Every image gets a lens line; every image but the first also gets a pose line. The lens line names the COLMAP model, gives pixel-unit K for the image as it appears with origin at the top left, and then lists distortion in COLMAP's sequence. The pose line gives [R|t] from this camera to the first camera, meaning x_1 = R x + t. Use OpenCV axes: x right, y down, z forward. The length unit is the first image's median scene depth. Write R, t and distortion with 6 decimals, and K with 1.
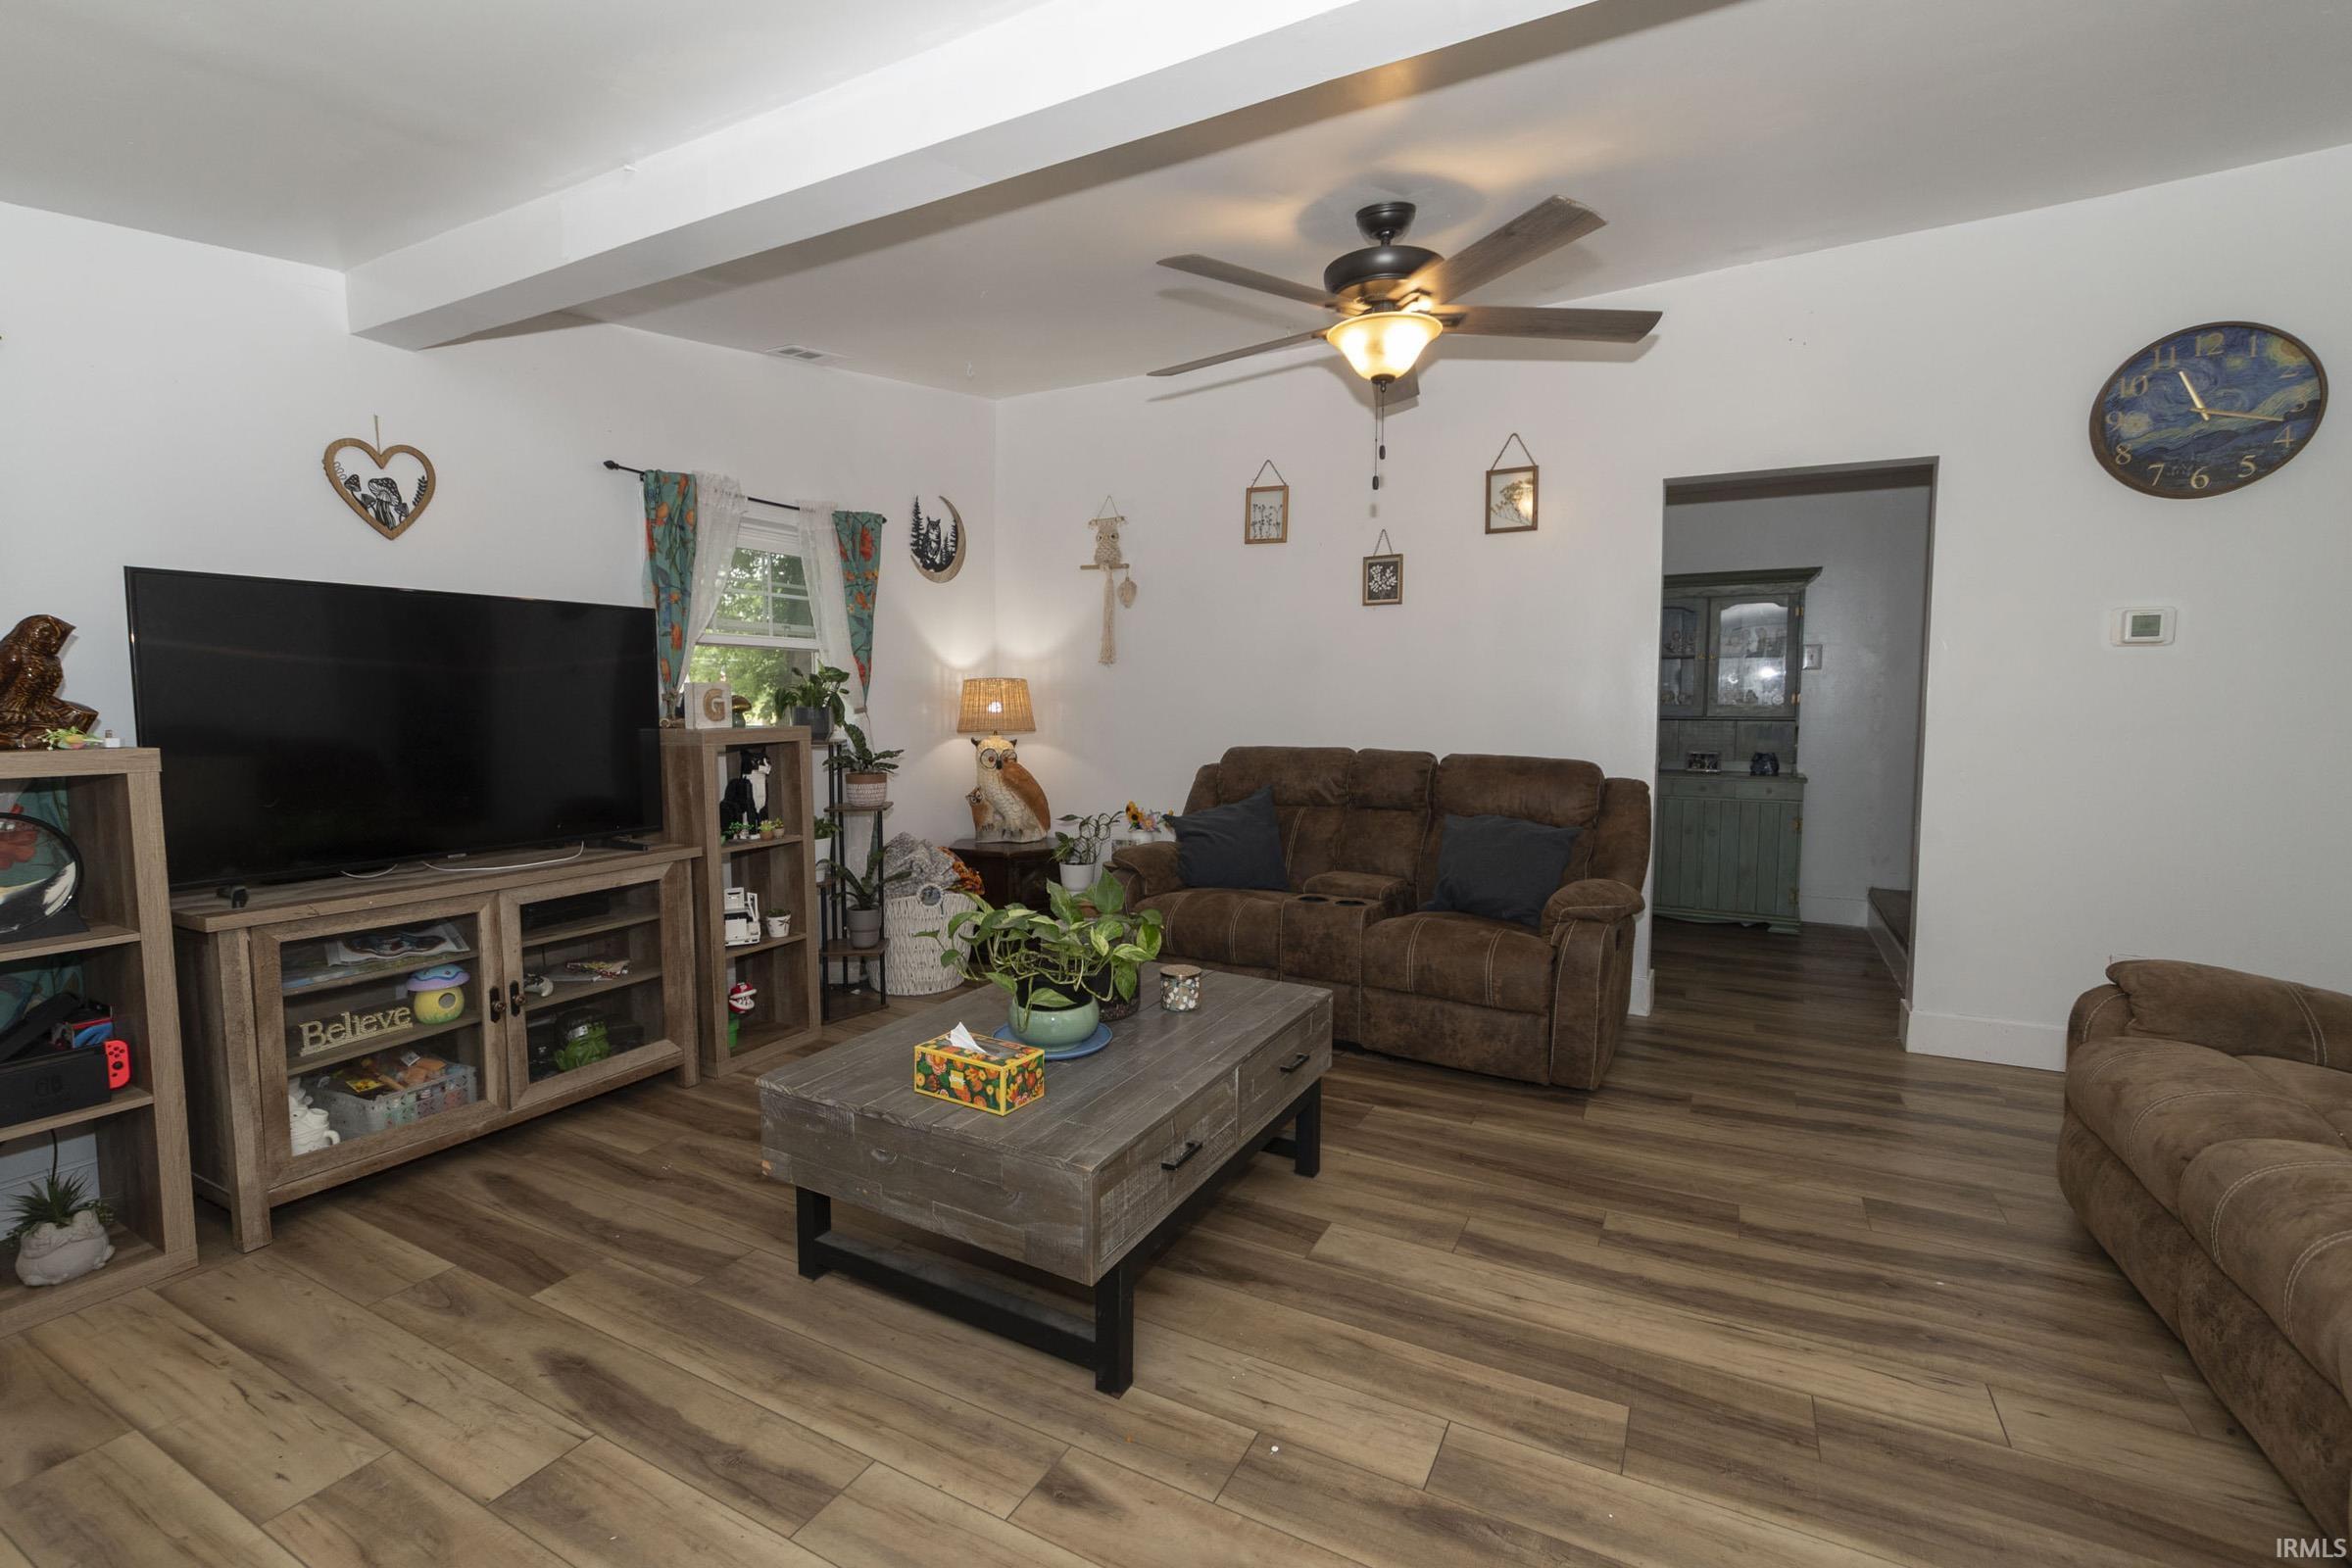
lens RADIAL K [[1029.6, 0, 1156.1], [0, 1029.6, 777.8], [0, 0, 1]] dist [-0.002768, 0.001440]
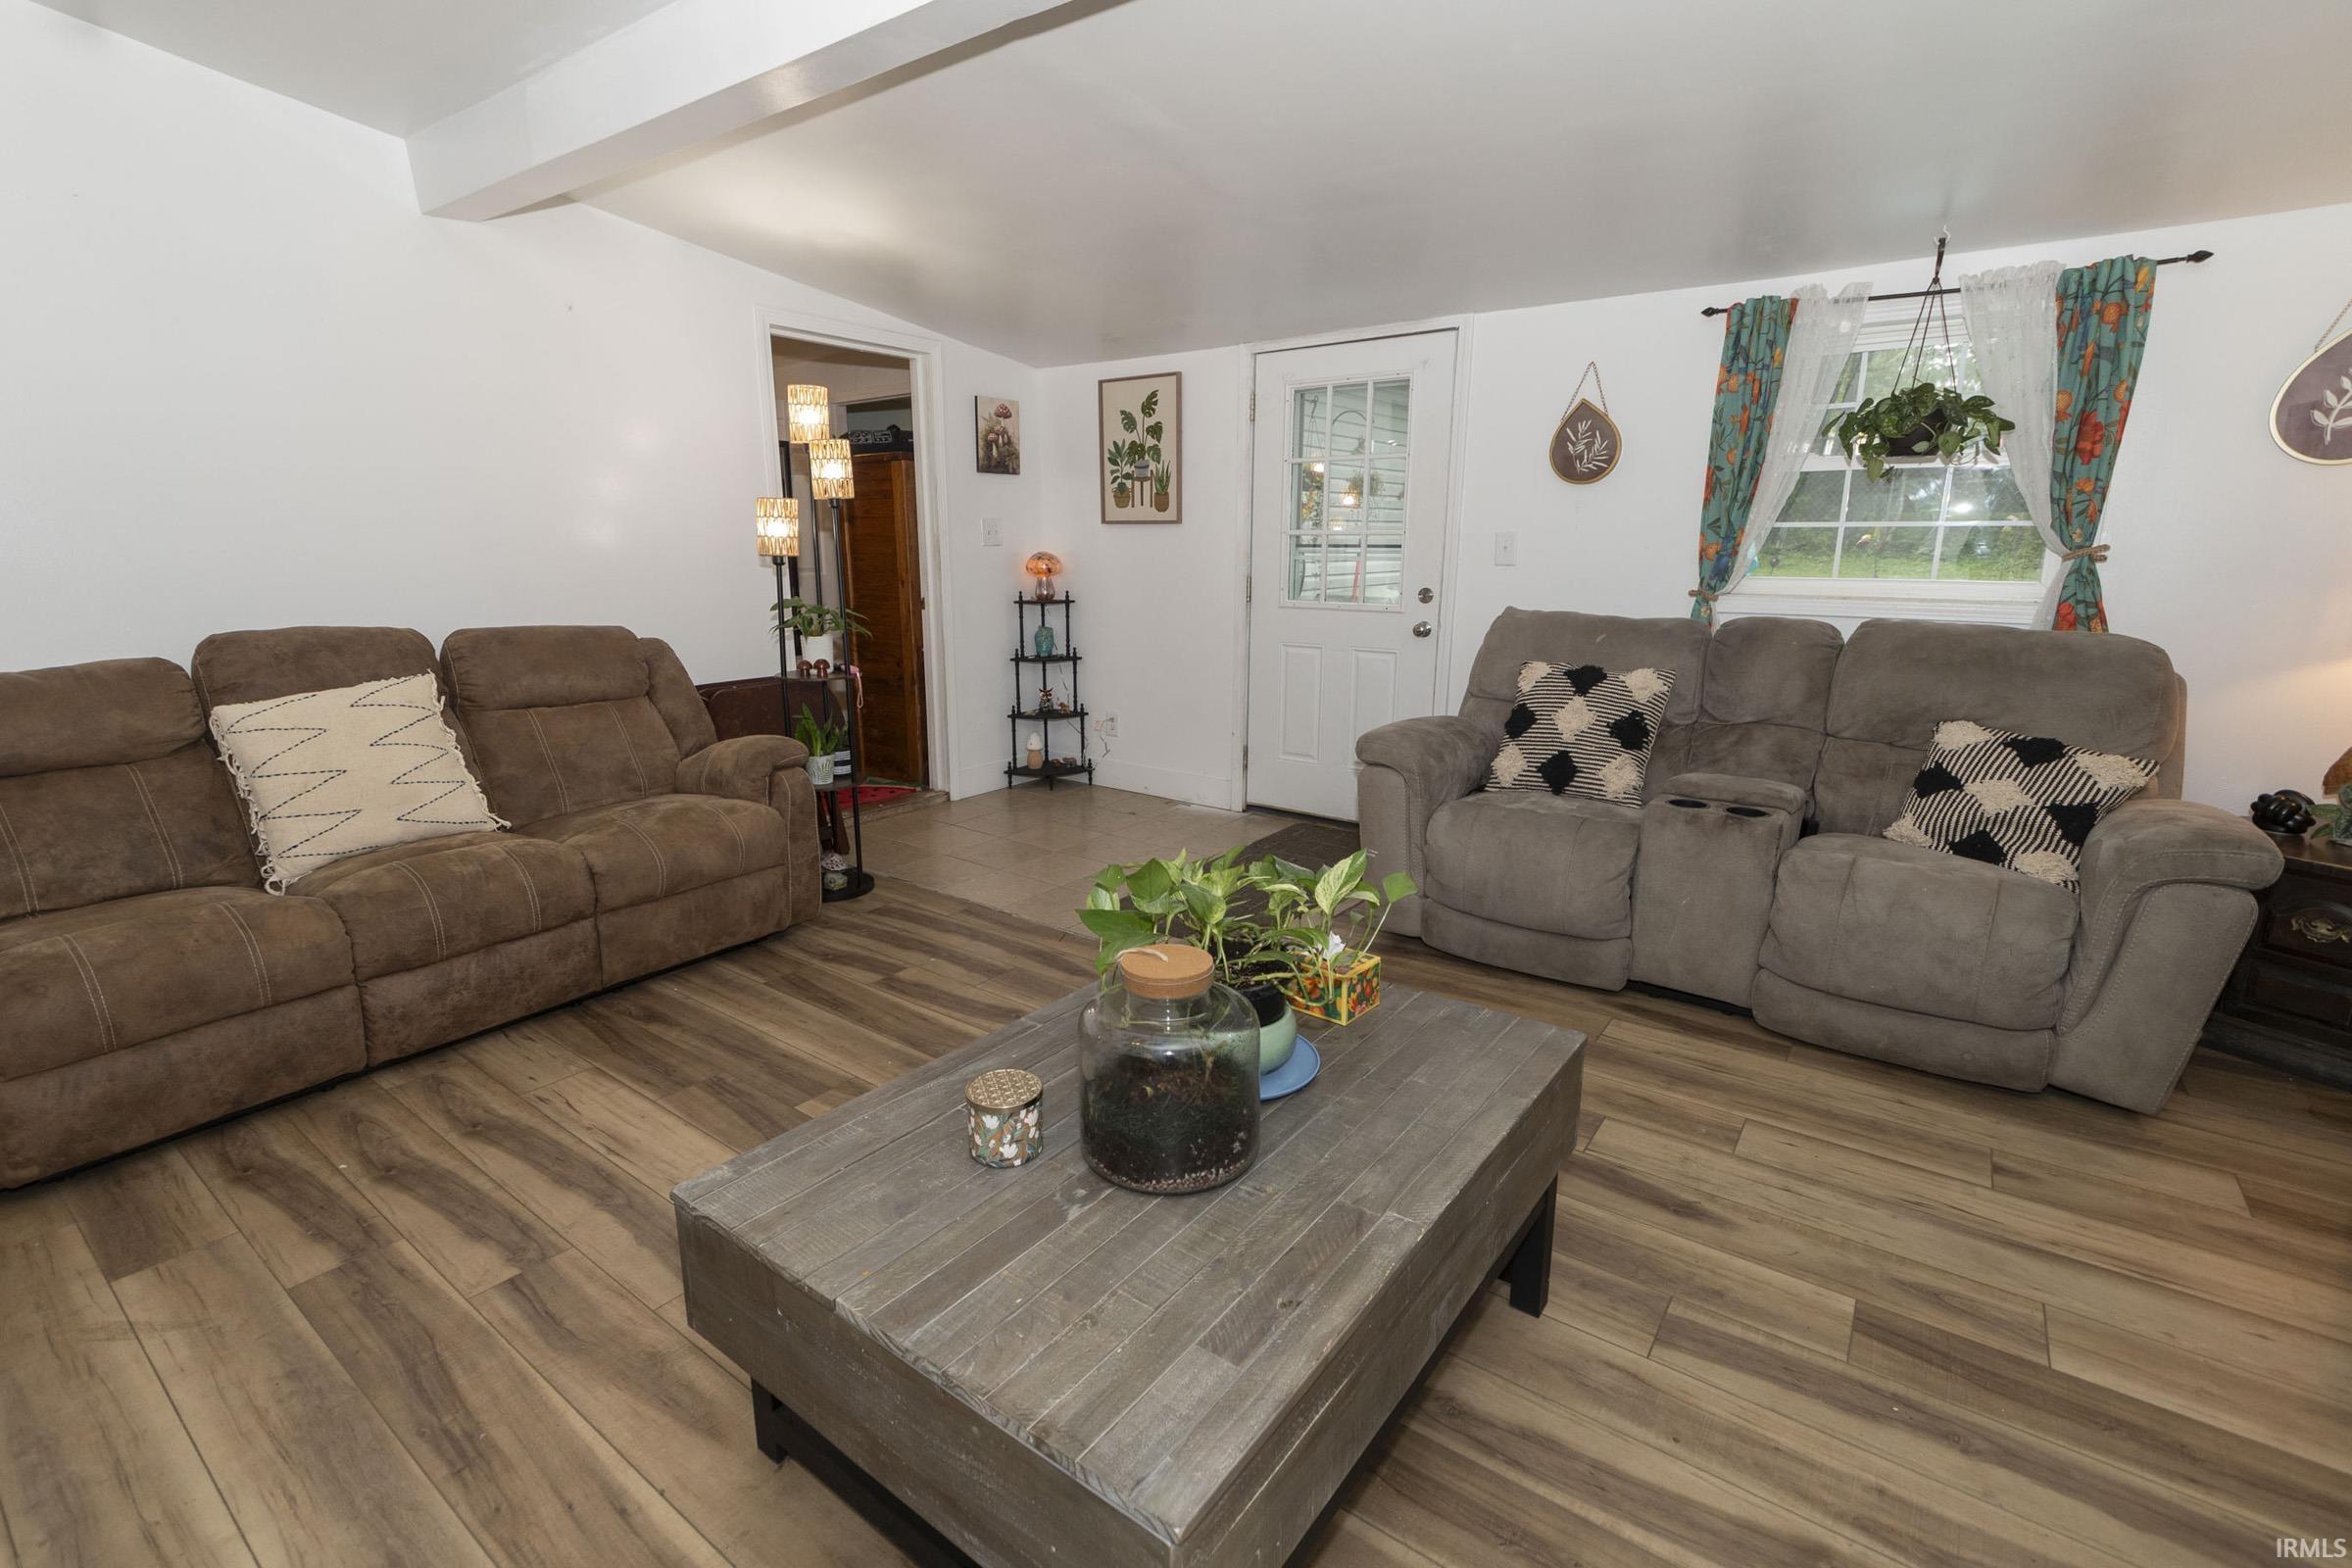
lens RADIAL K [[1057.8, 0, 1157.3], [0, 1057.8, 787.0], [0, 0, 1]] dist [0.000492, 0.000047]
pose [[-0.989137, -0.029280, 0.144052, -0.134562], [0.015743, 0.953225, 0.301853, -0.132844], [-0.146152, 0.300841, -0.942409, 1.475705]]
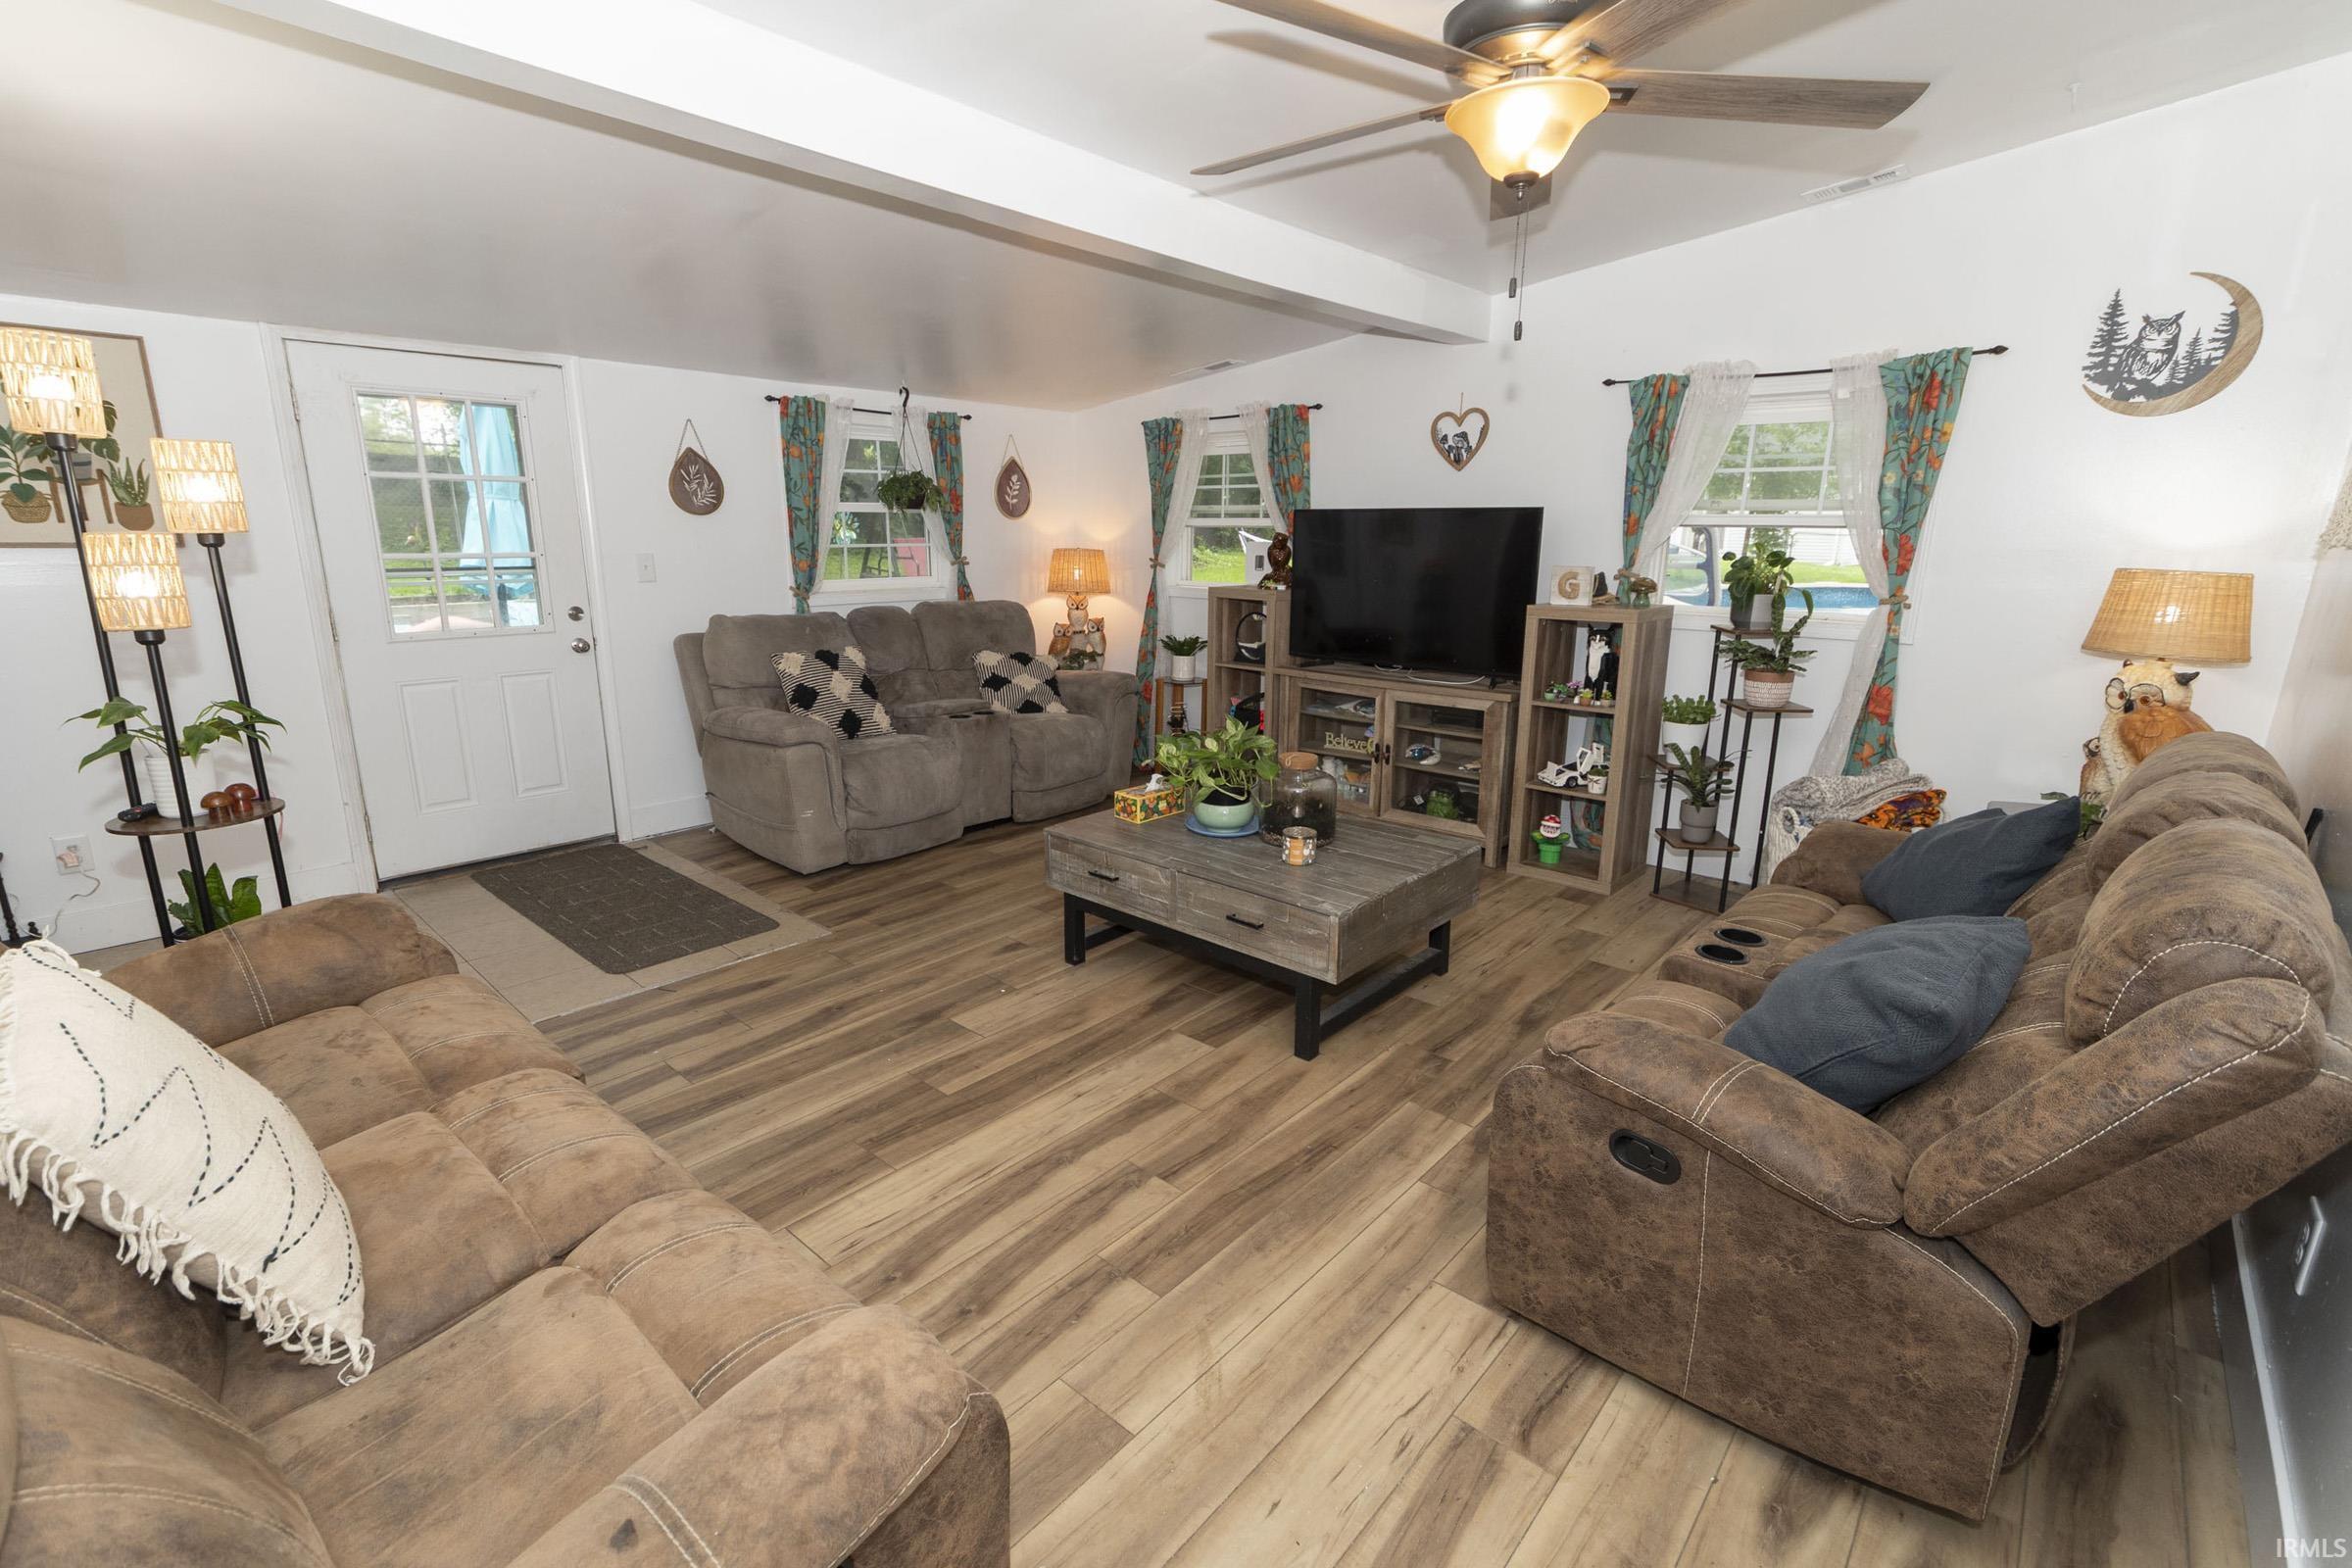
lens RADIAL K [[1057.8, 0, 1157.3], [0, 1057.8, 787.0], [0, 0, 1]] dist [0.000492, 0.000047]
pose [[-0.233341, 0.236987, -0.943074, 1.218187], [-0.080328, 0.961834, 0.261576, -0.172393], [0.969071, 0.136792, -0.205399, 1.089868]]
